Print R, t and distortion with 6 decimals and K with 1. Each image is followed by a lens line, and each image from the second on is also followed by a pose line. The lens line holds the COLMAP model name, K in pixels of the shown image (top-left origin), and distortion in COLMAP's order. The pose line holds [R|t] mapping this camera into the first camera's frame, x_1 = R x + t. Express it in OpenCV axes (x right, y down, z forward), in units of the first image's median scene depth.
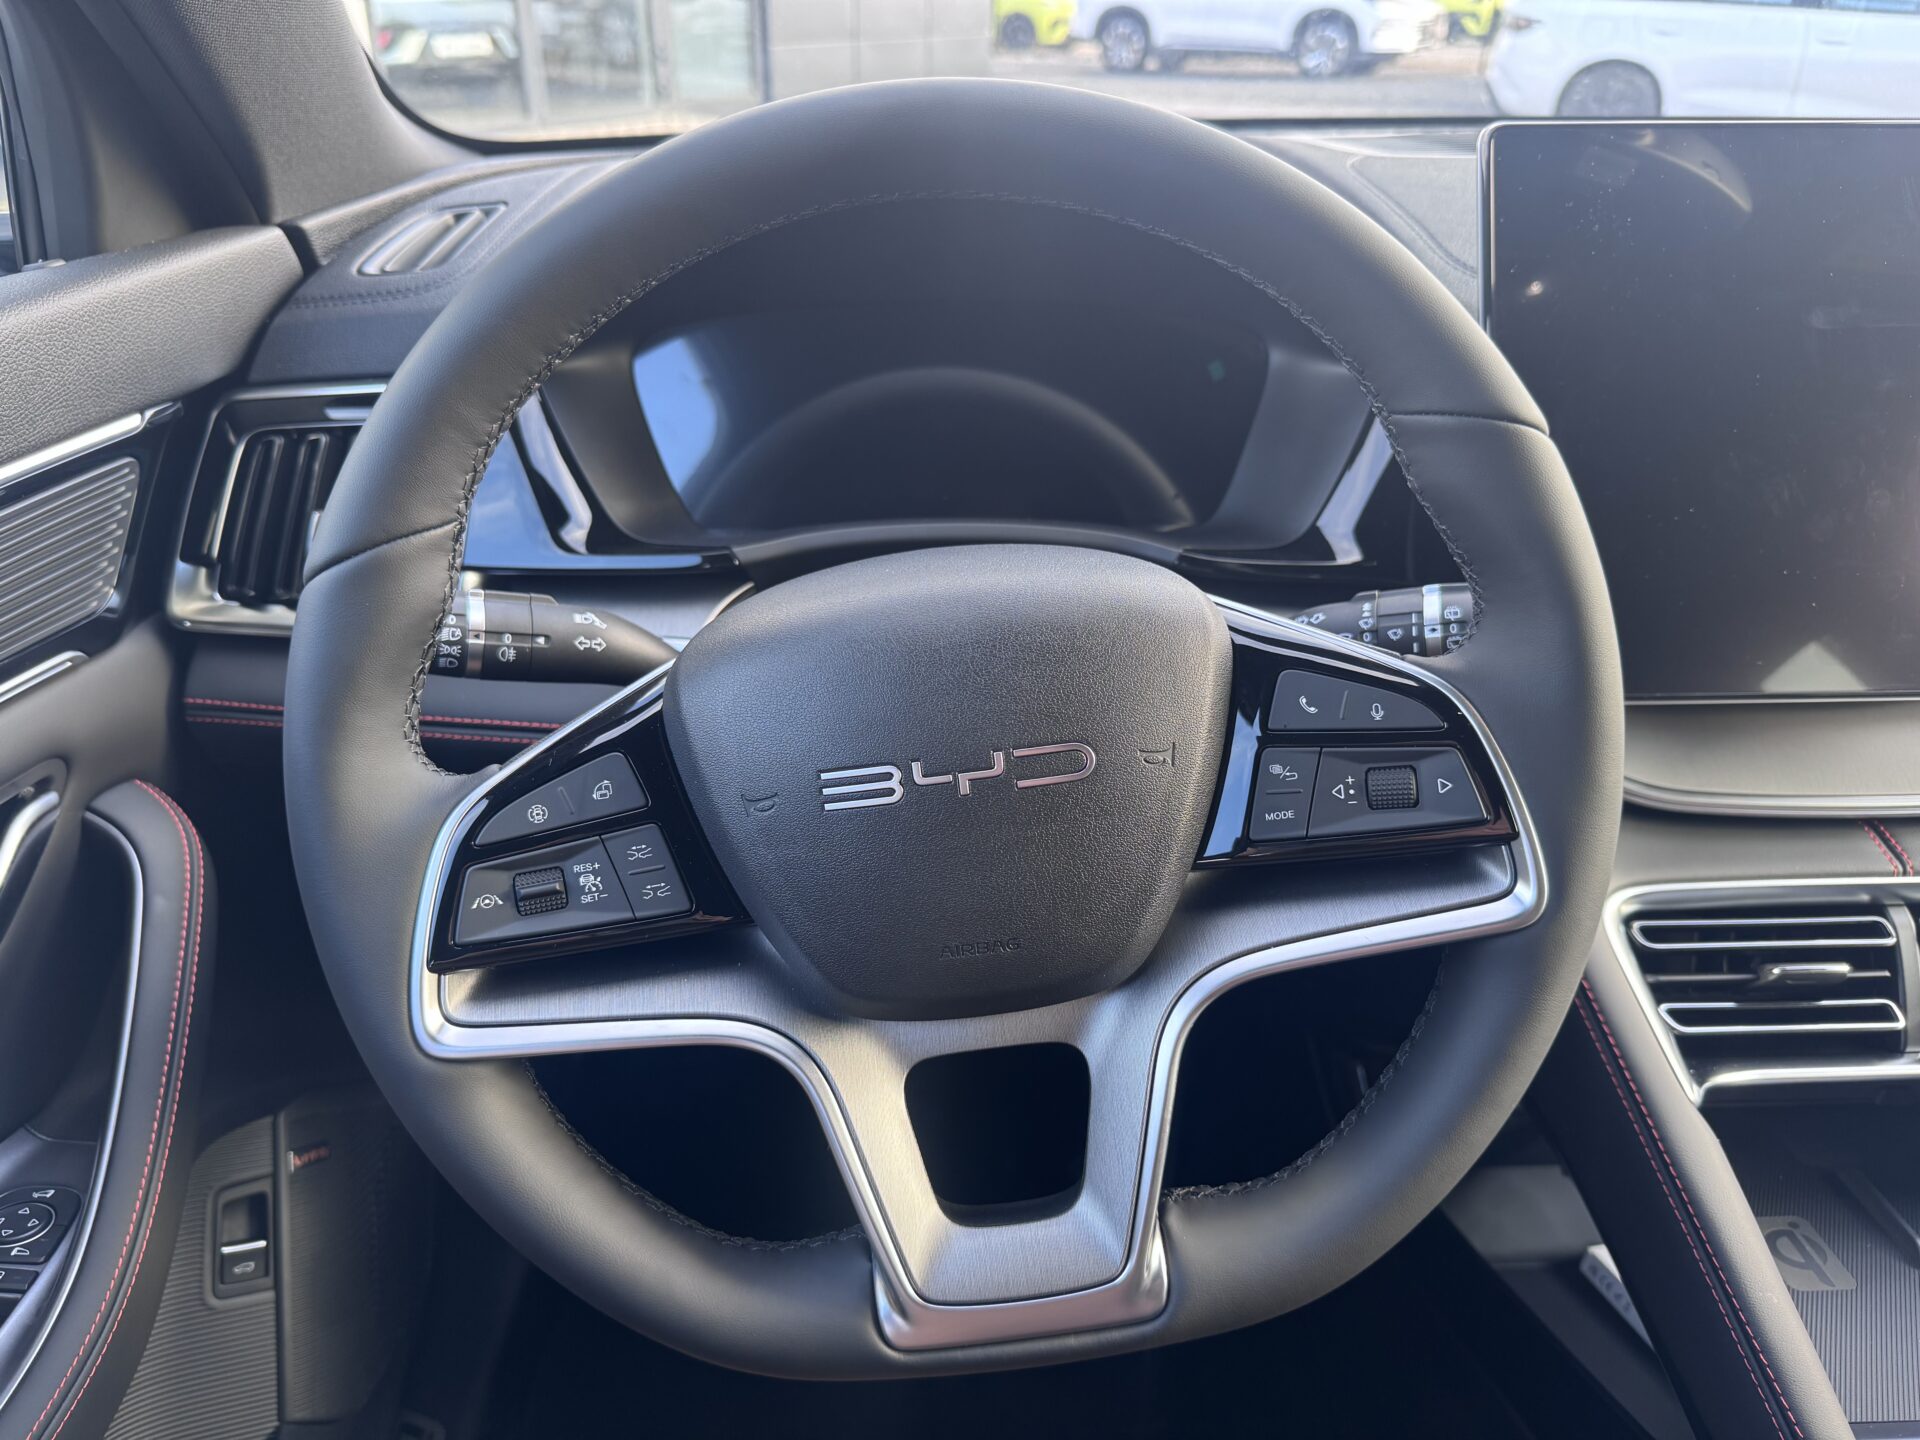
lens RADIAL K [[1375.9, 0, 960.0], [0, 1375.9, 720.0], [0, 0, 1]] dist [0.035978, -0.062028]
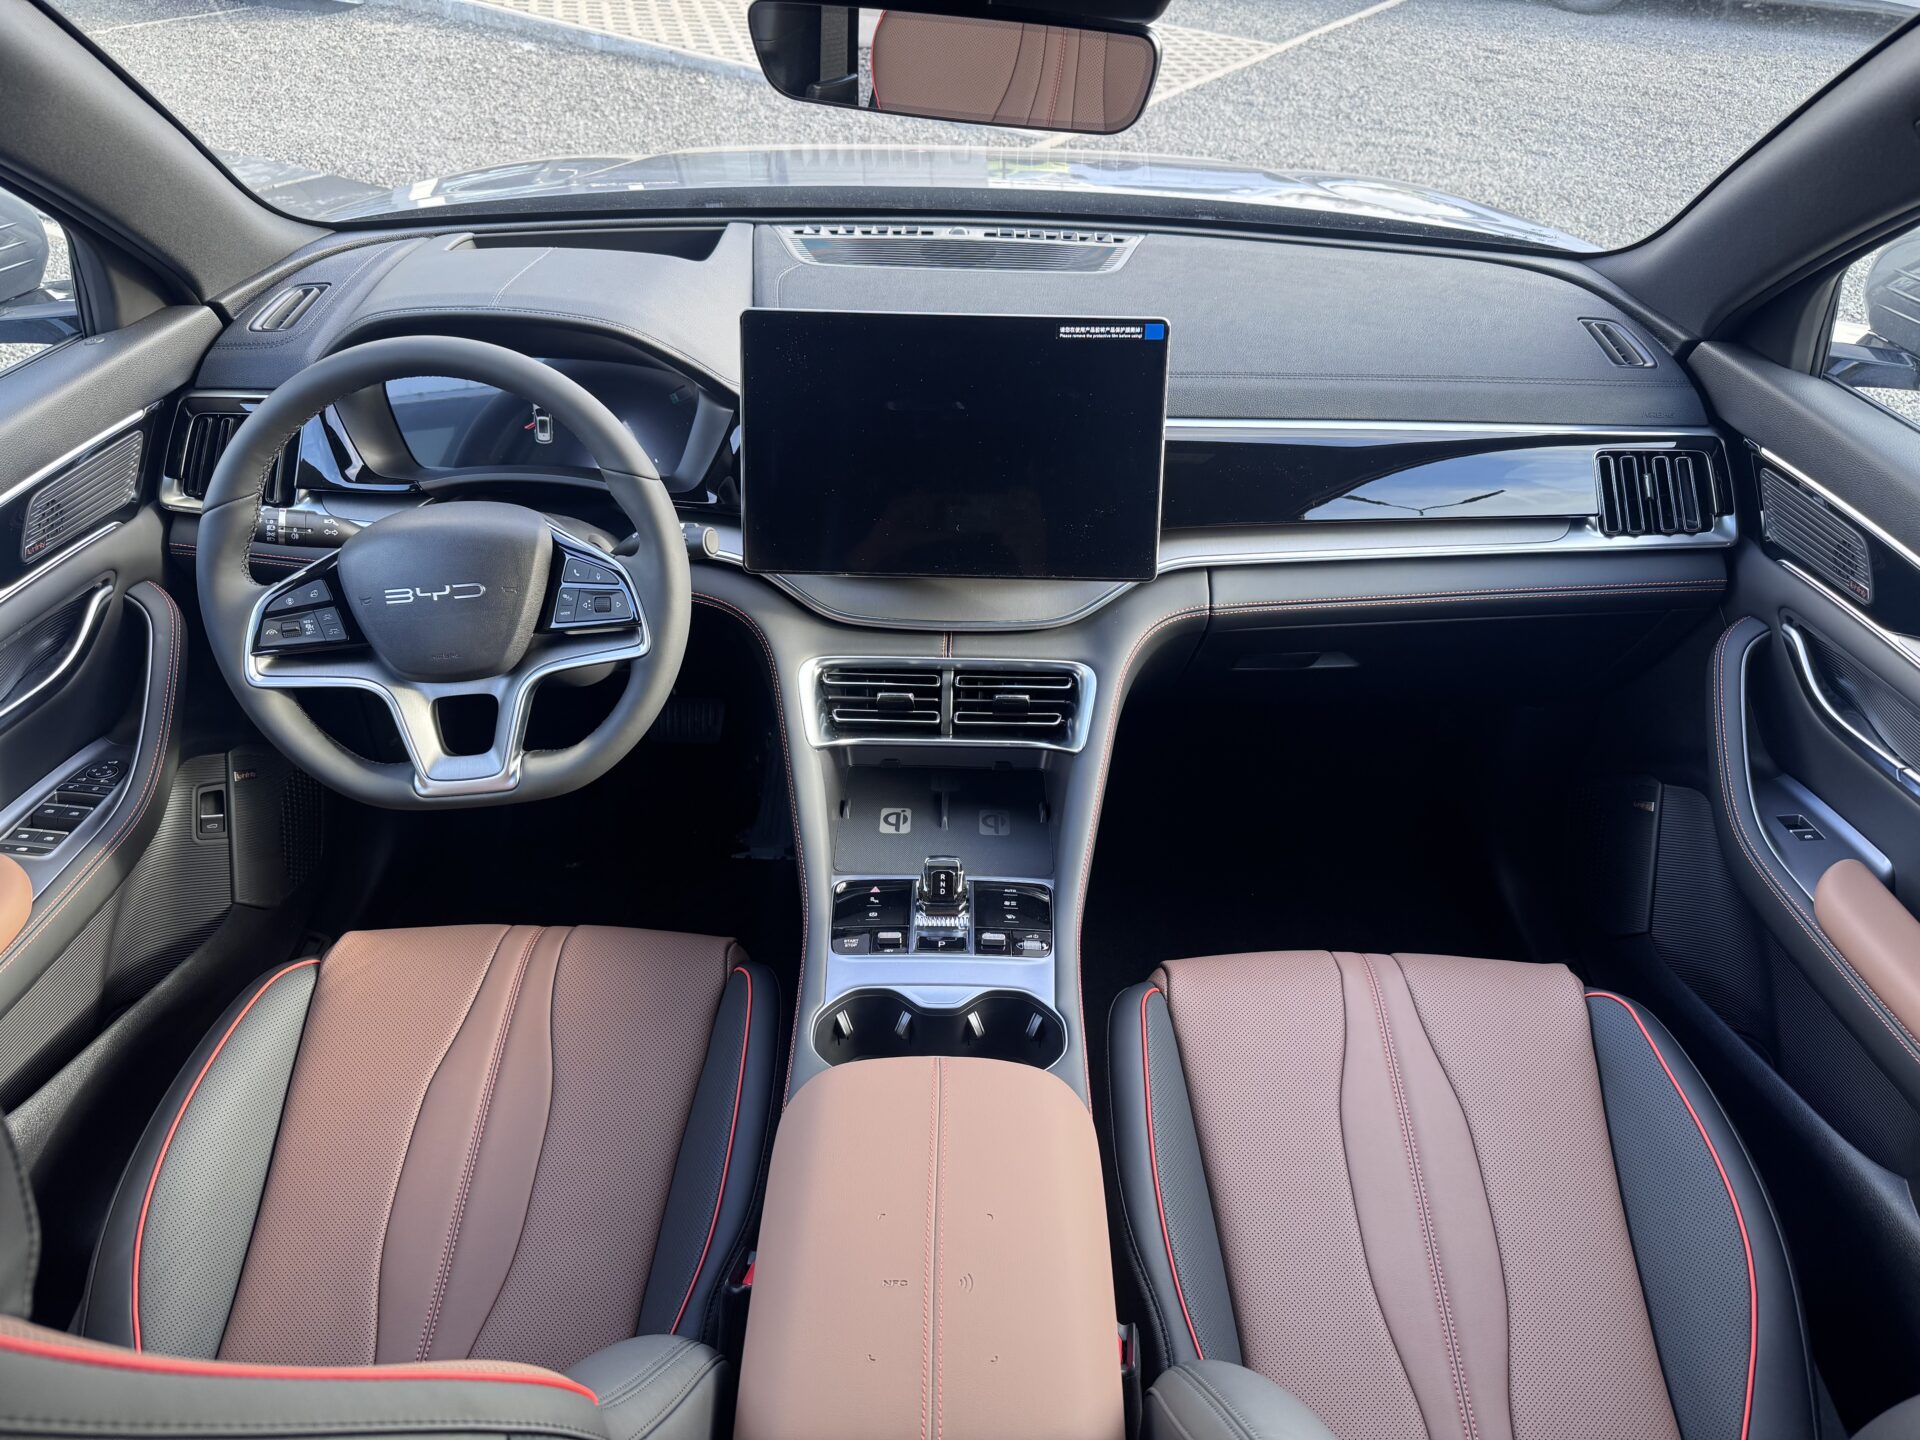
lens RADIAL K [[1337.9, 0, 960.0], [0, 1337.9, 720.0], [0, 0, 1]] dist [-0.000162, -0.003510]
pose [[0.999190, 0.040233, 0.001164, 0.742523], [-0.040040, 0.990595, 0.130834, -0.071669], [0.004111, -0.130775, 0.991404, -1.197431]]
